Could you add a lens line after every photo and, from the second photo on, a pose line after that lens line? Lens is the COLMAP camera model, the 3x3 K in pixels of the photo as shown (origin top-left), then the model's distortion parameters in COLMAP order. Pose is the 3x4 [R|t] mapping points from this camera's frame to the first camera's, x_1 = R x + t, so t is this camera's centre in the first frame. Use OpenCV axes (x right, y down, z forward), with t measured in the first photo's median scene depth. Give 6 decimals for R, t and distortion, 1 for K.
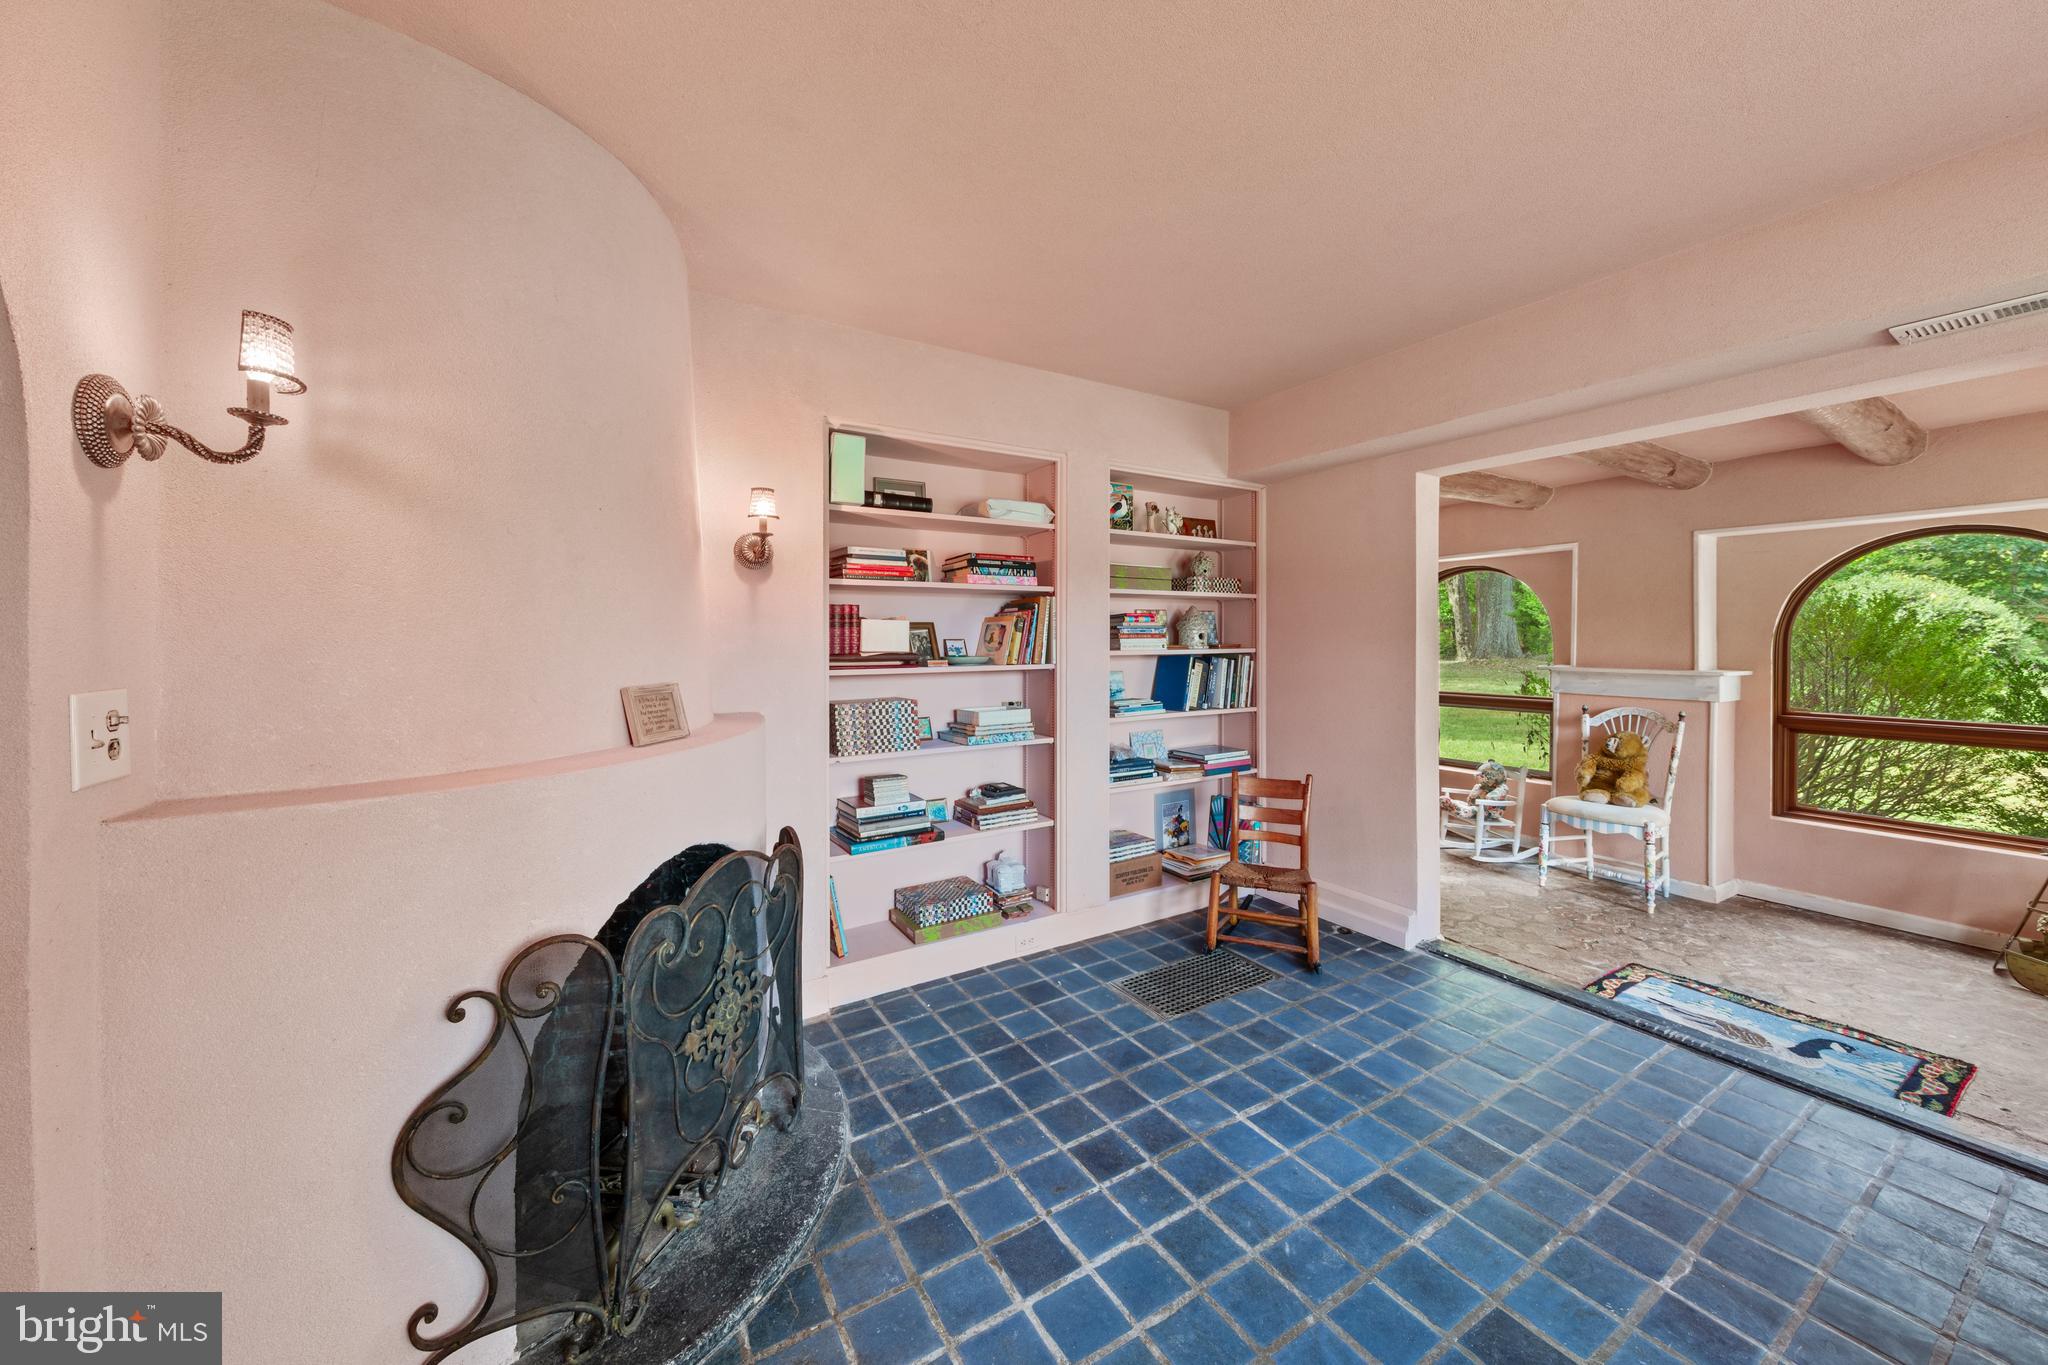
lens RADIAL K [[717.4, 0, 990.3], [0, 717.4, 642.7], [0, 0, 1]] dist [0.000550, 0.000062]
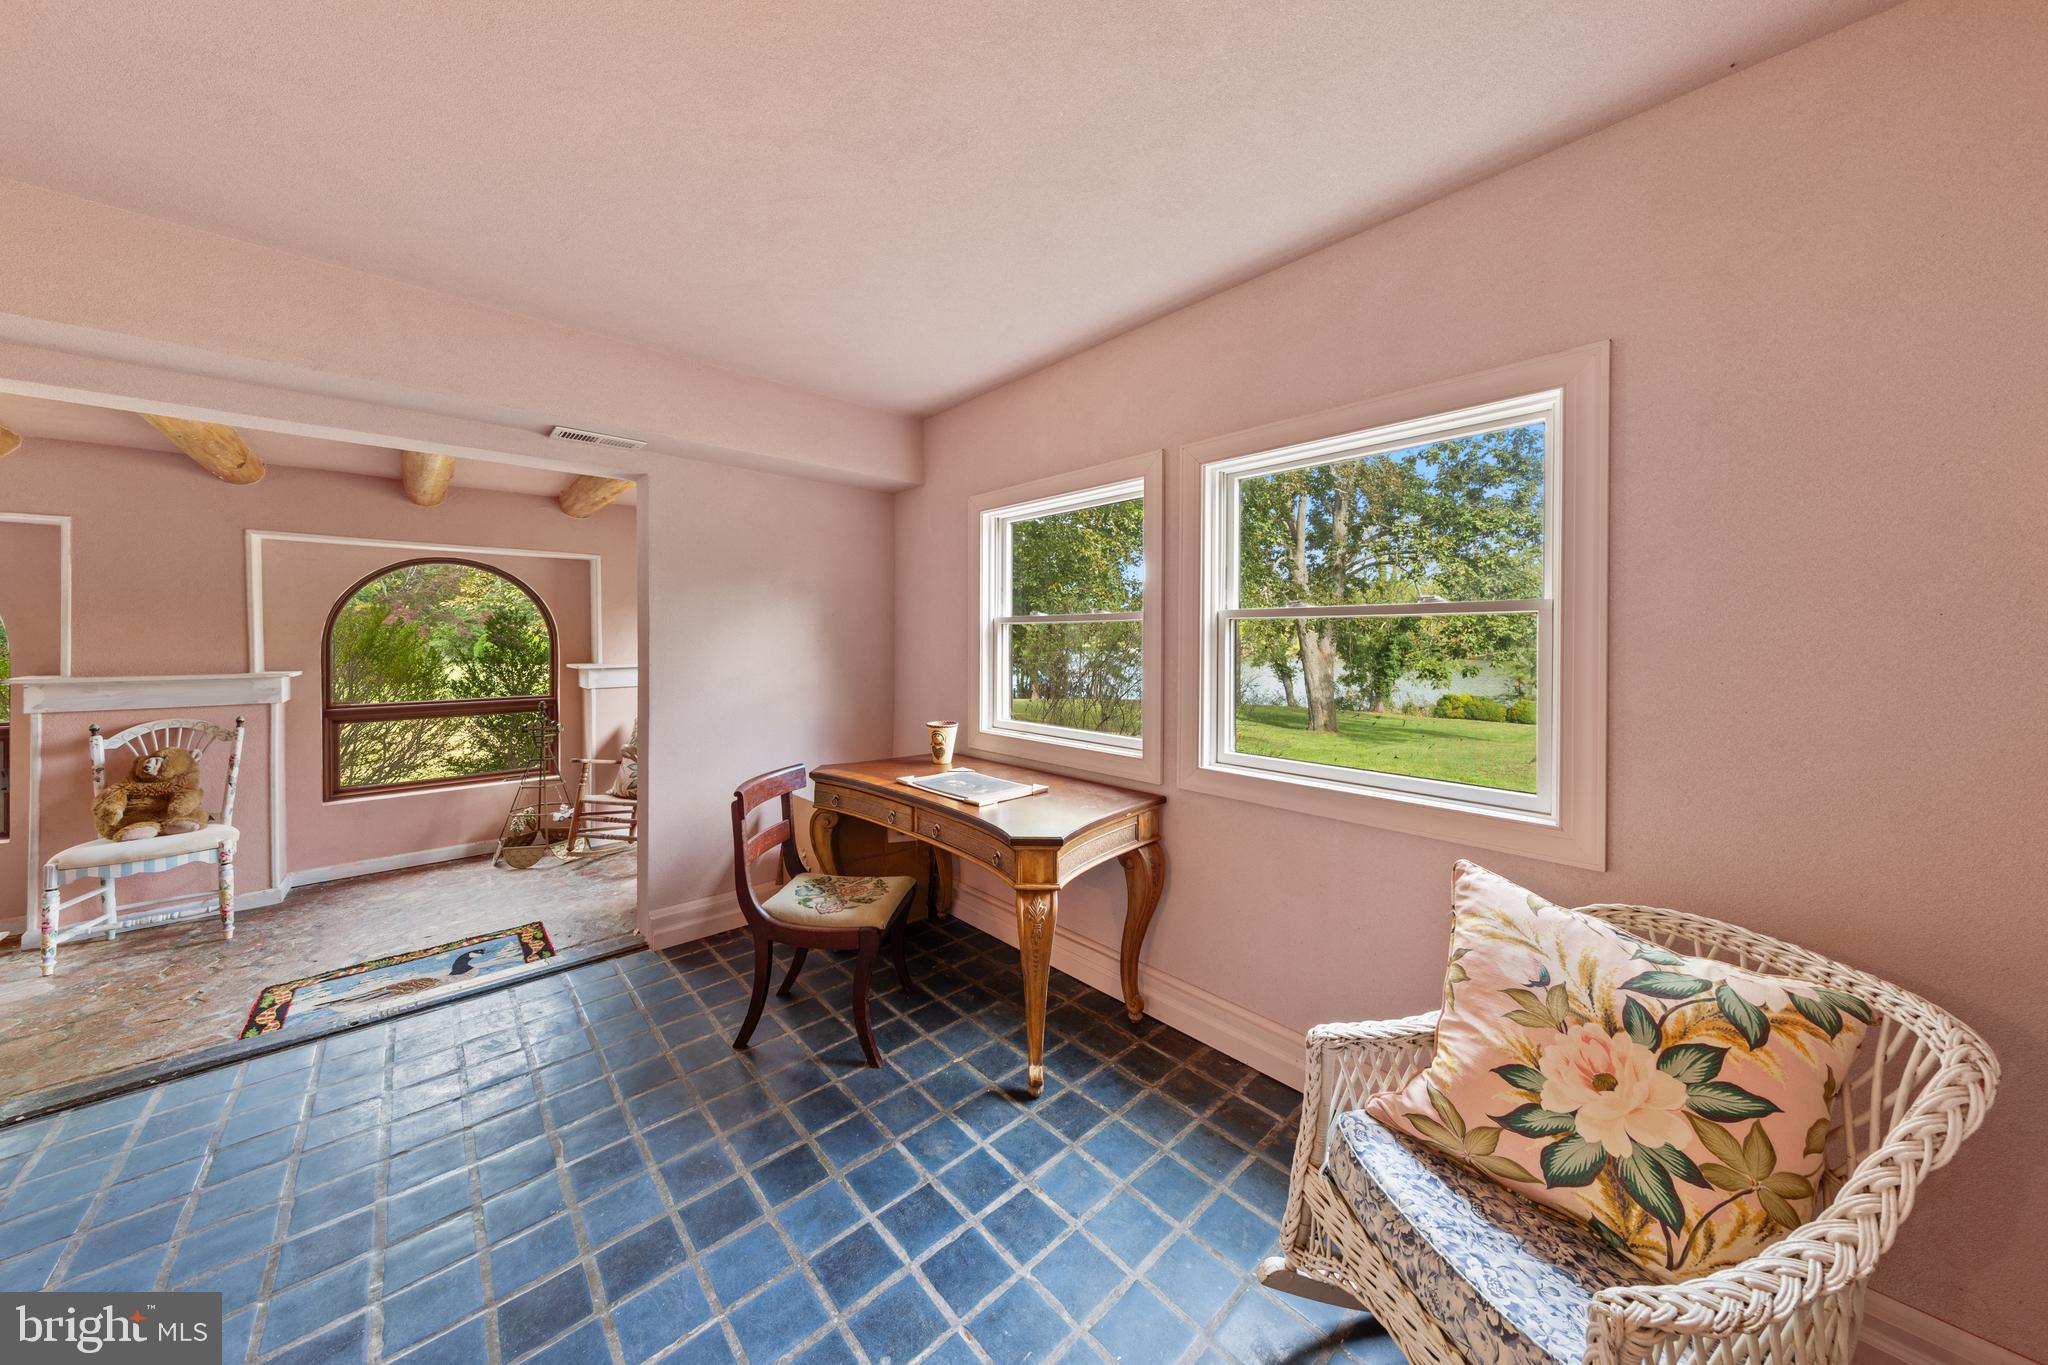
lens RADIAL K [[707.9, 0, 991.6], [0, 707.9, 635.2], [0, 0, 1]] dist [0.009827, -0.000041]
pose [[-0.198911, 0.004856, 0.980006, -0.215480], [0.009041, 0.999954, -0.003119, -0.000342], [-0.979976, 0.008240, -0.198946, 0.271217]]
